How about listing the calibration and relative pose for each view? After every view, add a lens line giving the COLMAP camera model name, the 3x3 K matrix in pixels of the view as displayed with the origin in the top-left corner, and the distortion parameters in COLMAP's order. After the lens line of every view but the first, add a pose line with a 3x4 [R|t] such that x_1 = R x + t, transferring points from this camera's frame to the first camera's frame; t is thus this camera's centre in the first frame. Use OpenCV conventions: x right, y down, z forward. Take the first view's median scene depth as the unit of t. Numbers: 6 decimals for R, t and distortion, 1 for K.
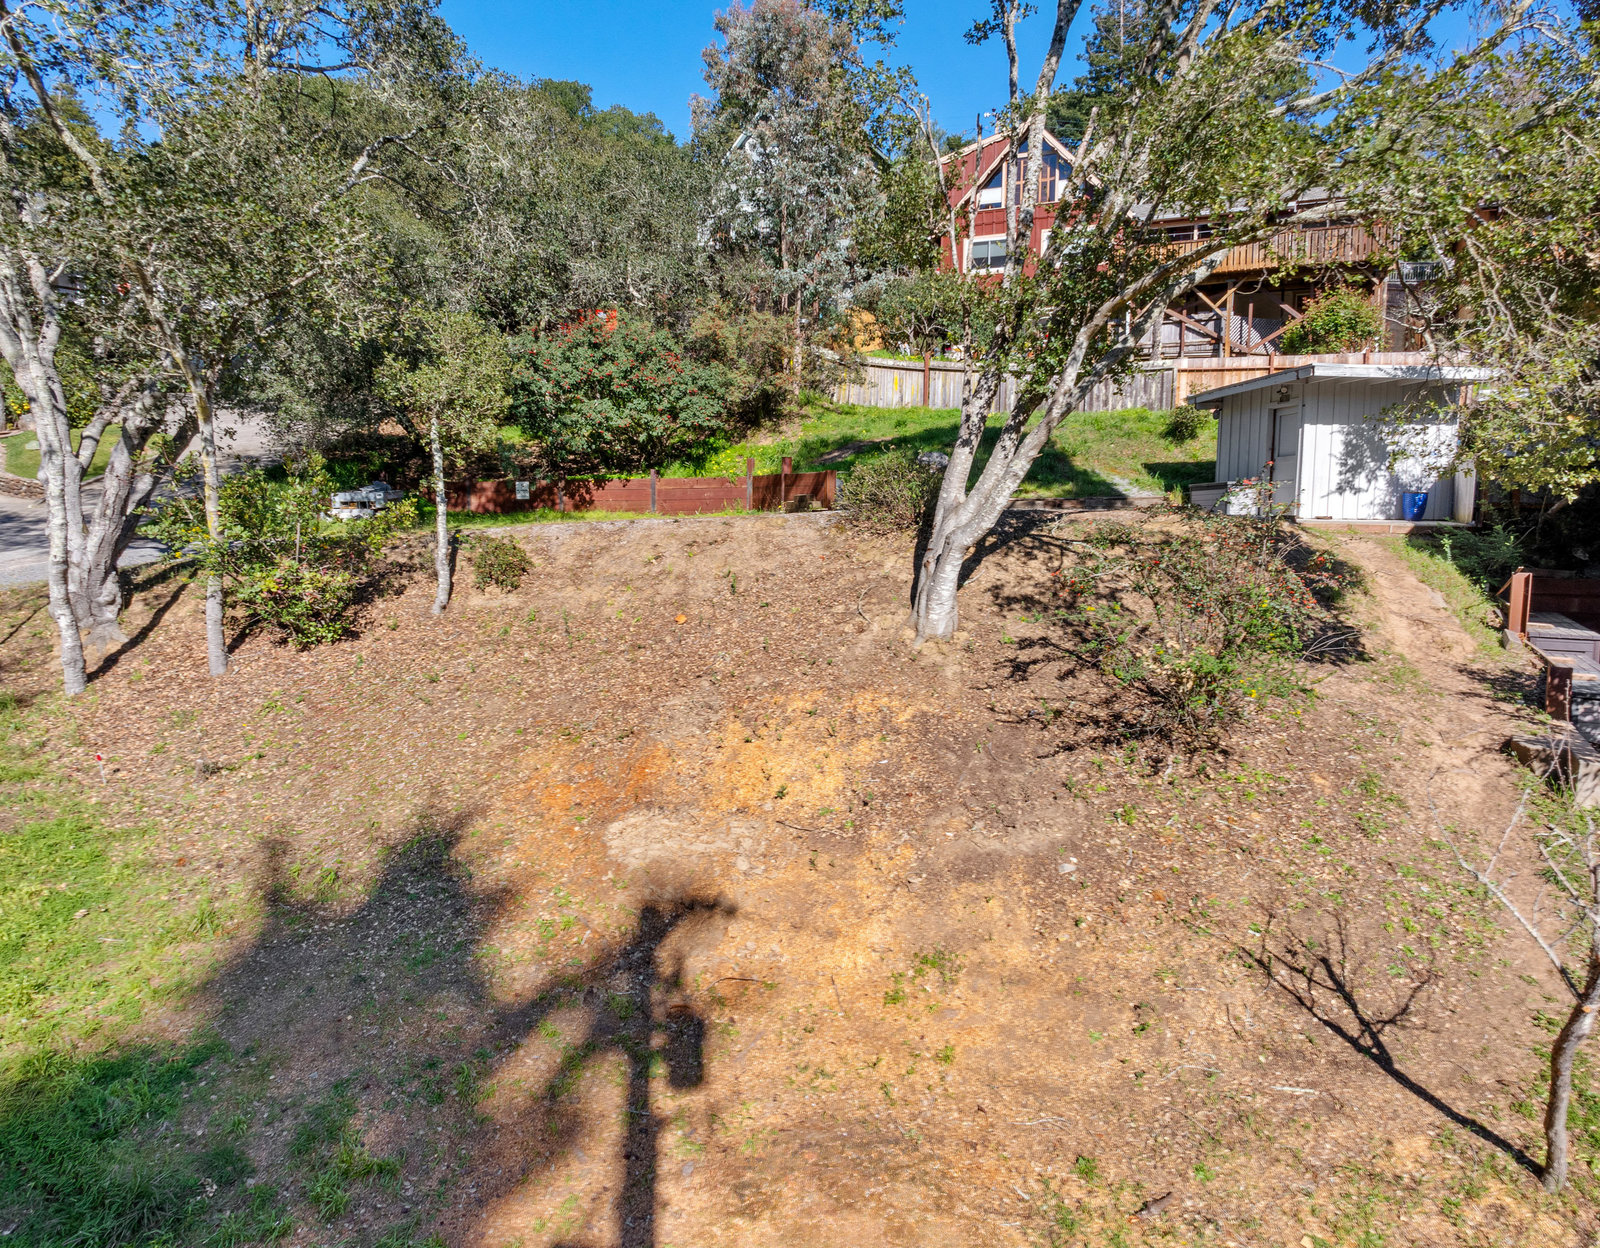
lens RADIAL K [[972.9, 0, 838.4], [0, 972.9, 612.0], [0, 0, 1]] dist [0.017918, -0.041837]
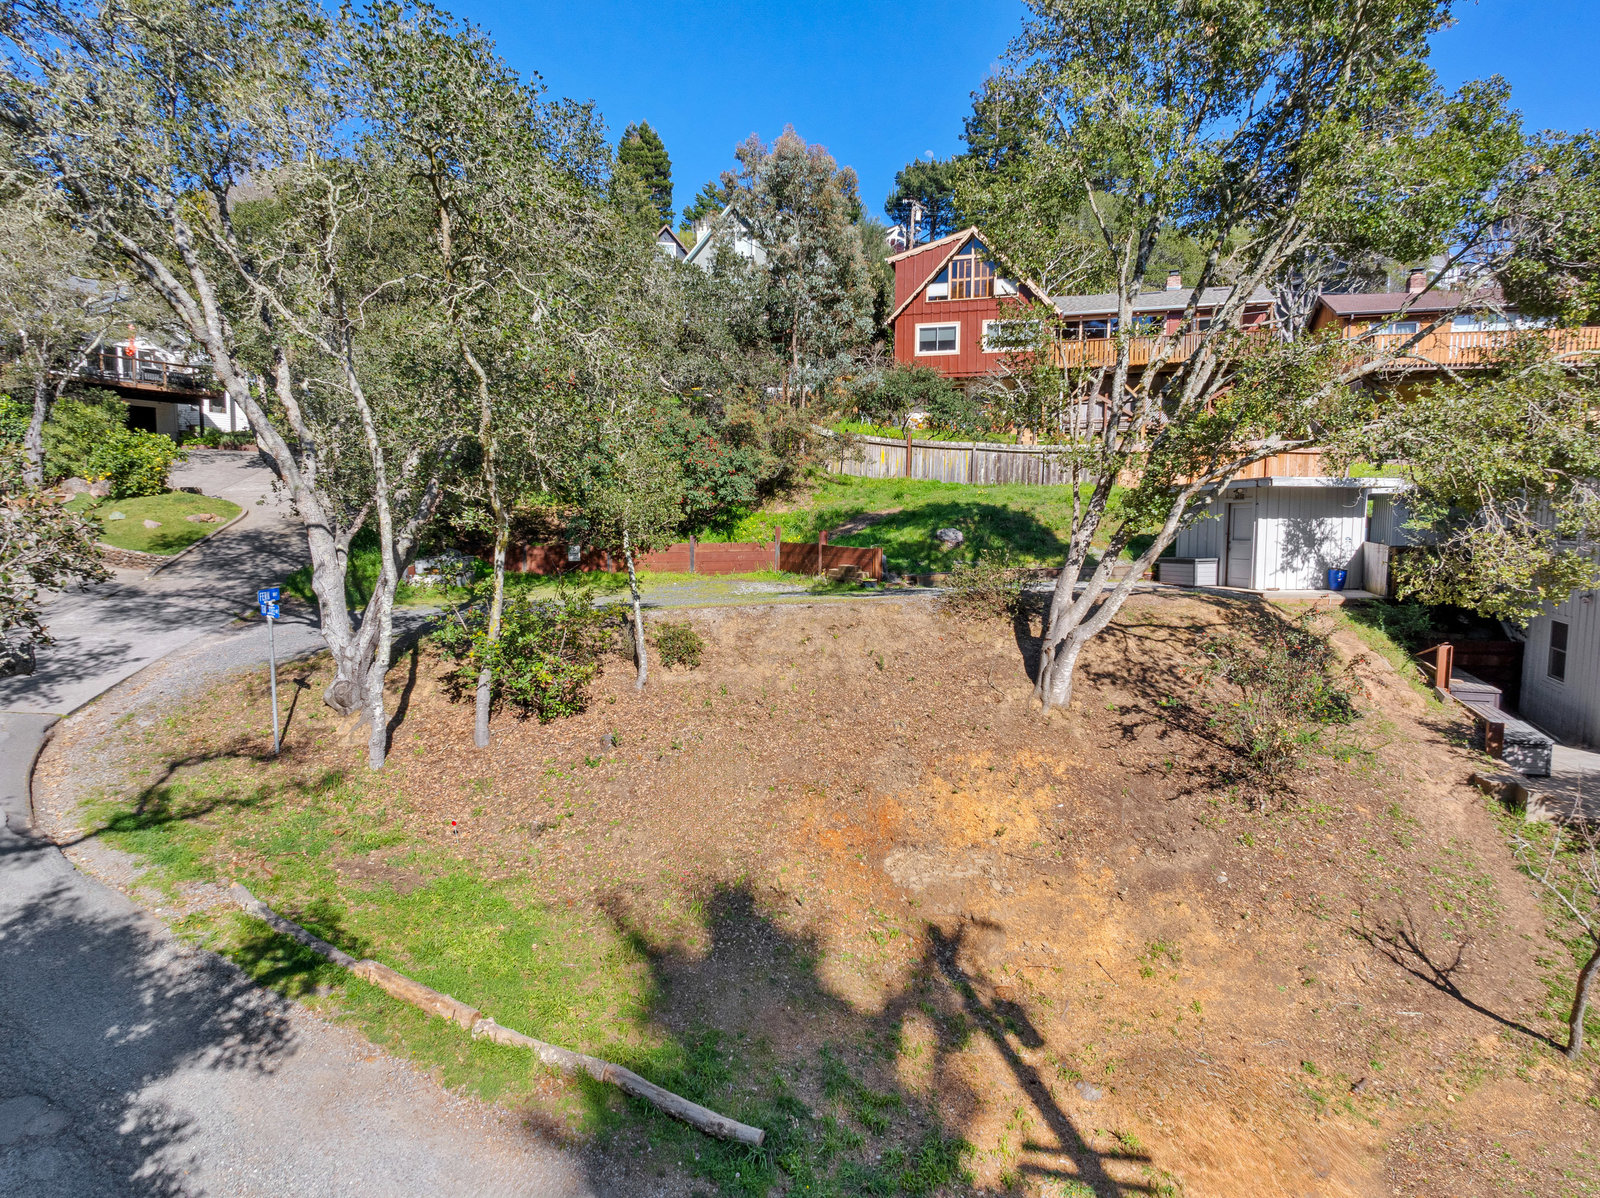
lens RADIAL K [[919.0, 0, 803.2], [0, 919.0, 600.6], [0, 0, 1]] dist [0.017378, -0.035824]
pose [[0.994295, -0.011509, 0.106040, -0.383133], [0.013541, 0.999738, -0.018469, -0.101576], [-0.105800, 0.019799, 0.994190, -0.235661]]
